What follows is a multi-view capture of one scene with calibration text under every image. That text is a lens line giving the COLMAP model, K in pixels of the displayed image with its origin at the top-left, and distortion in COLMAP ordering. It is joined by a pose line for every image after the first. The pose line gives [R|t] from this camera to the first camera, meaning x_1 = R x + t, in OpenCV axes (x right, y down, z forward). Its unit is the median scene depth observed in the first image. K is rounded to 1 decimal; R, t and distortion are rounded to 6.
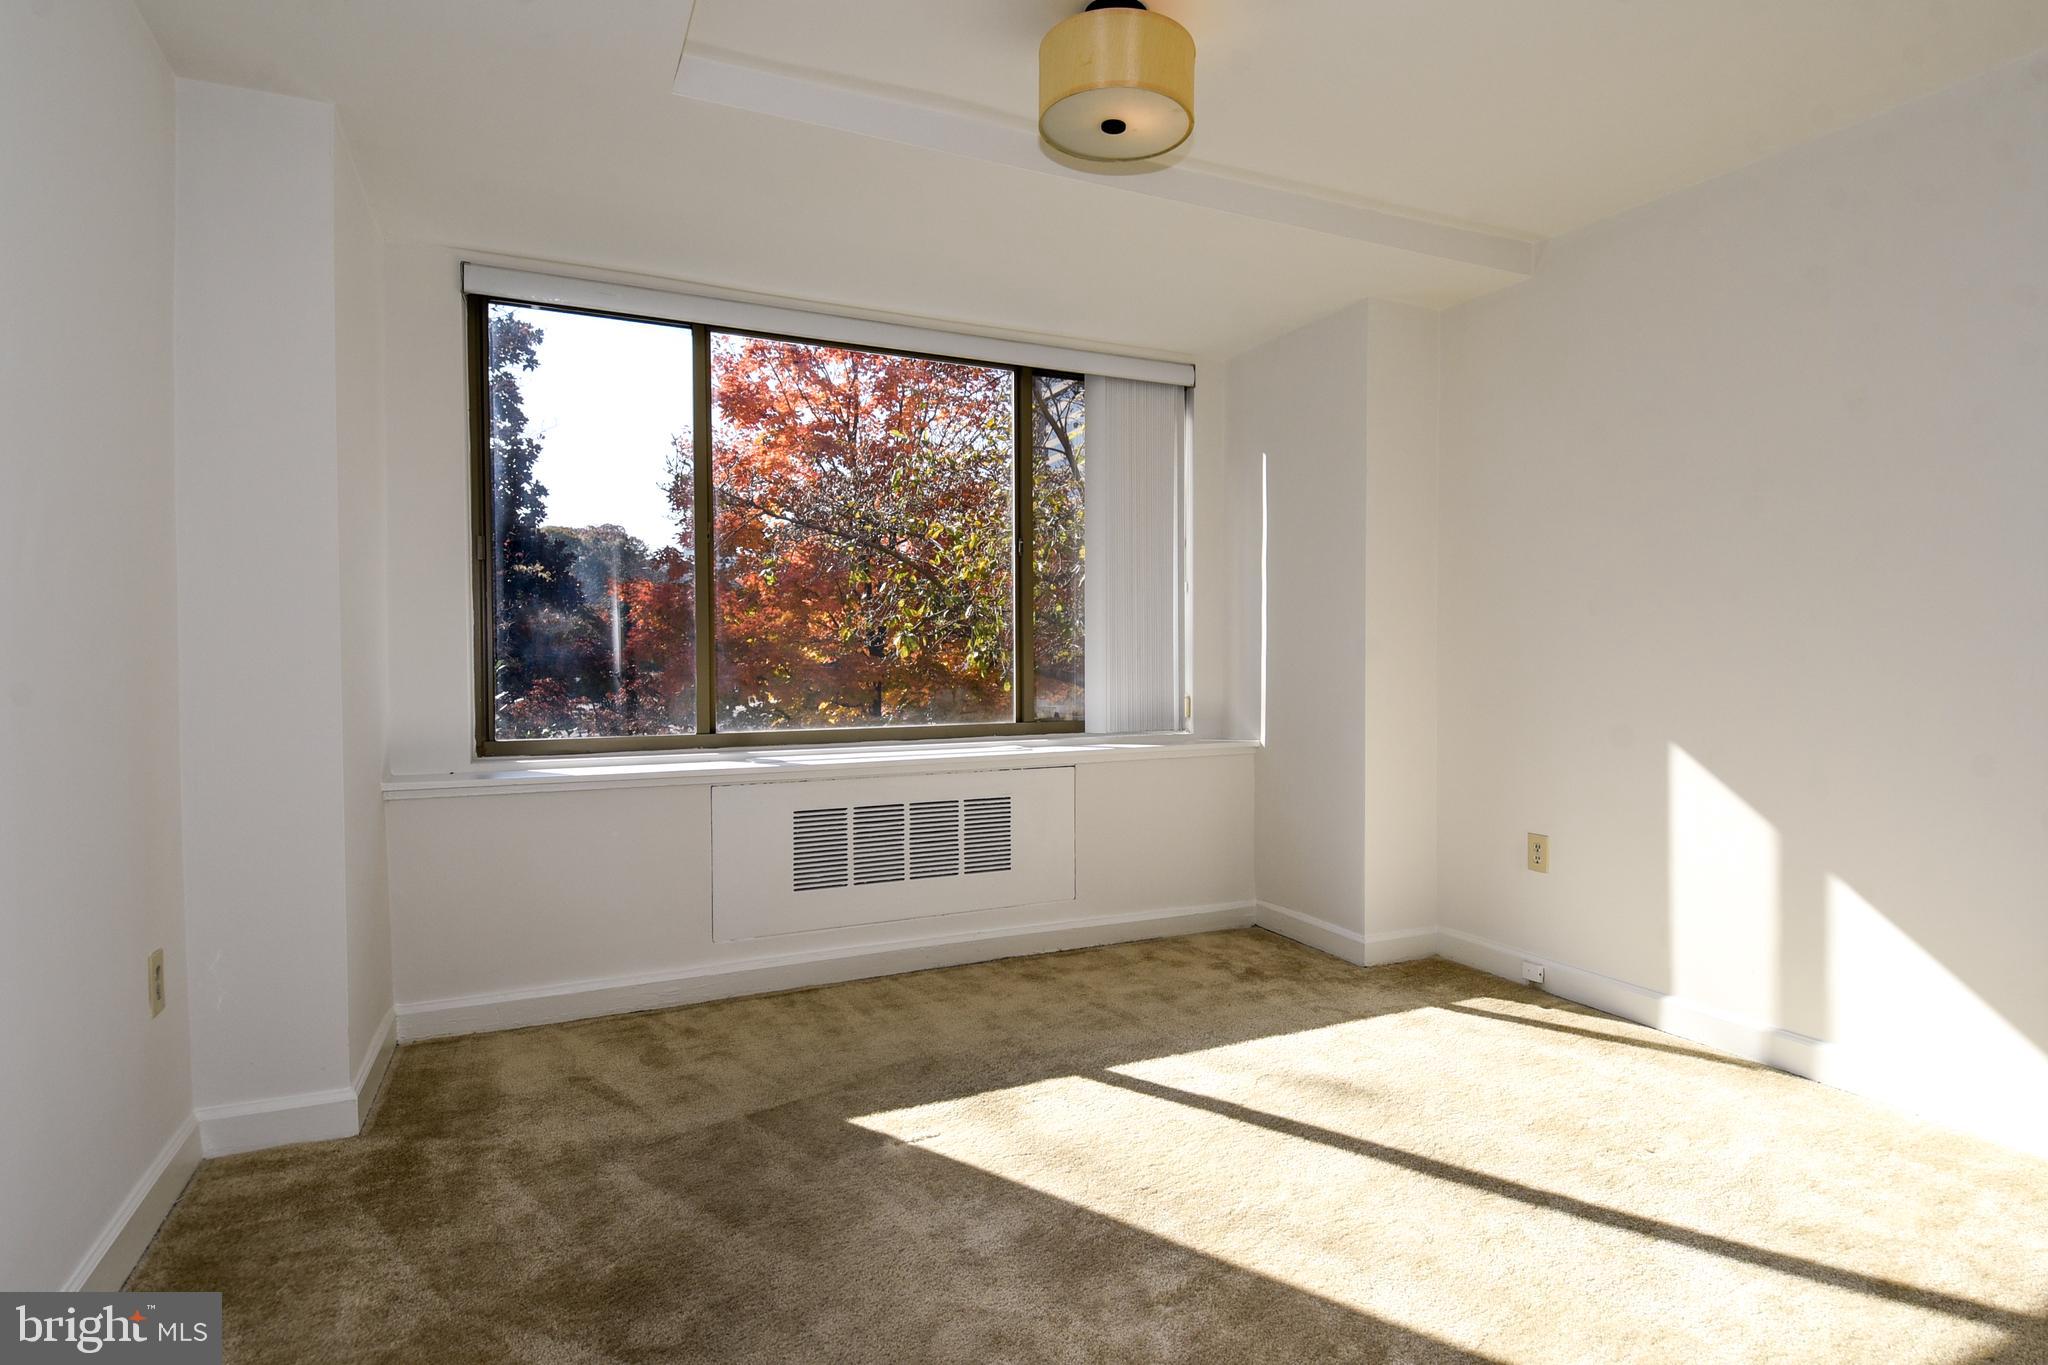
lens RADIAL K [[1086.6, 0, 1056.3], [0, 1086.6, 675.4], [0, 0, 1]] dist [0.051315, -0.049368]
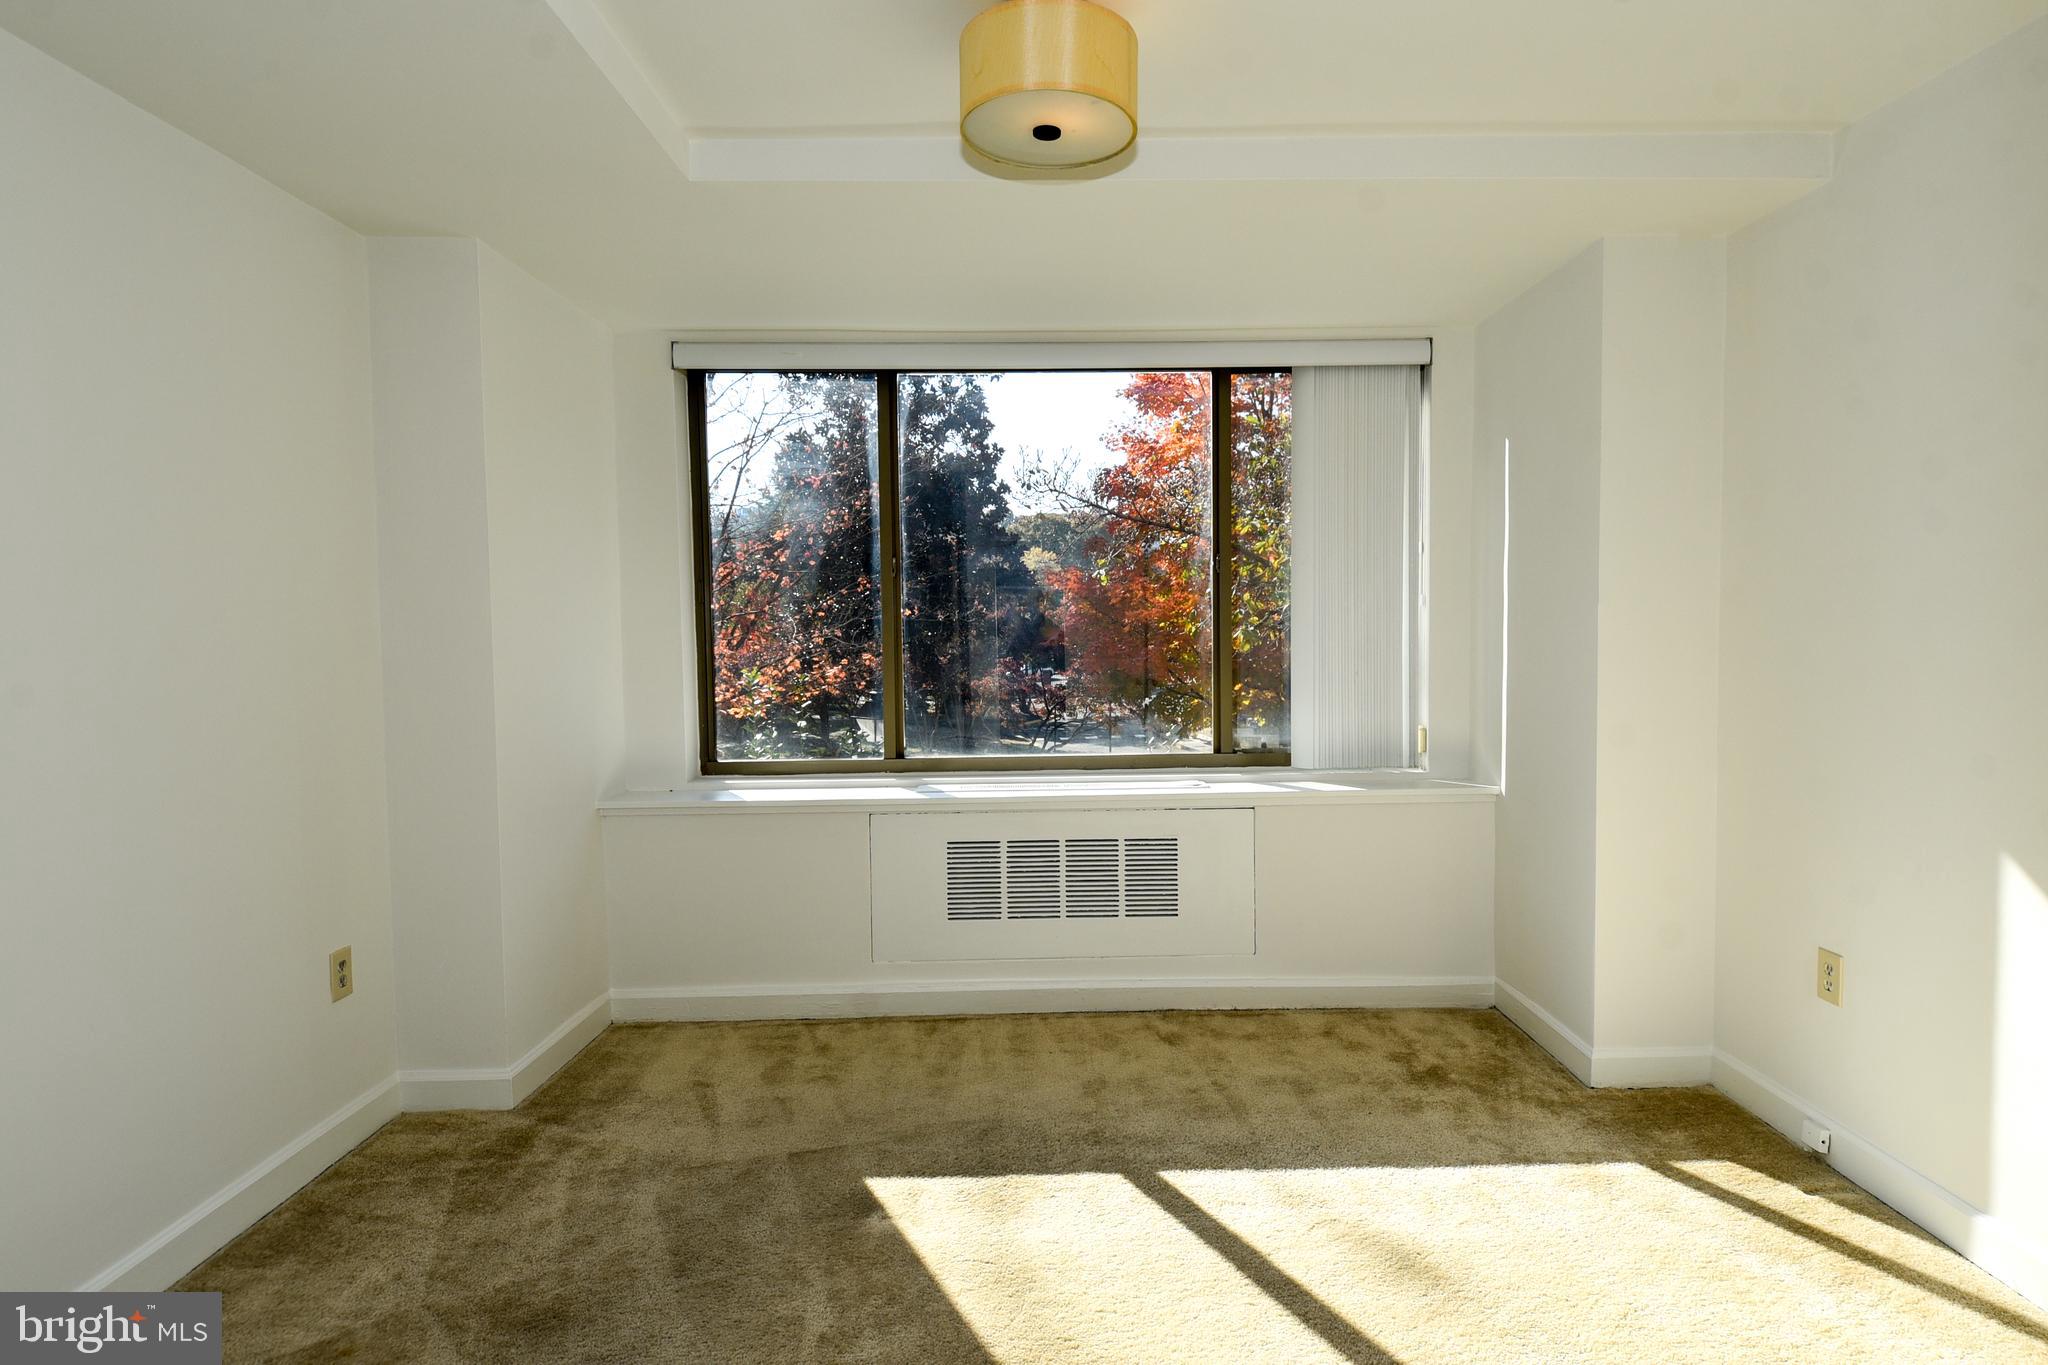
lens RADIAL K [[1079.0, 0, 1031.2], [0, 1079.0, 675.9], [0, 0, 1]] dist [0.052112, -0.053644]
pose [[0.905820, 0.007783, -0.423591, 0.260356], [0.002872, 0.999695, 0.024510, -0.055799], [0.423652, -0.023418, 0.905522, 0.122761]]
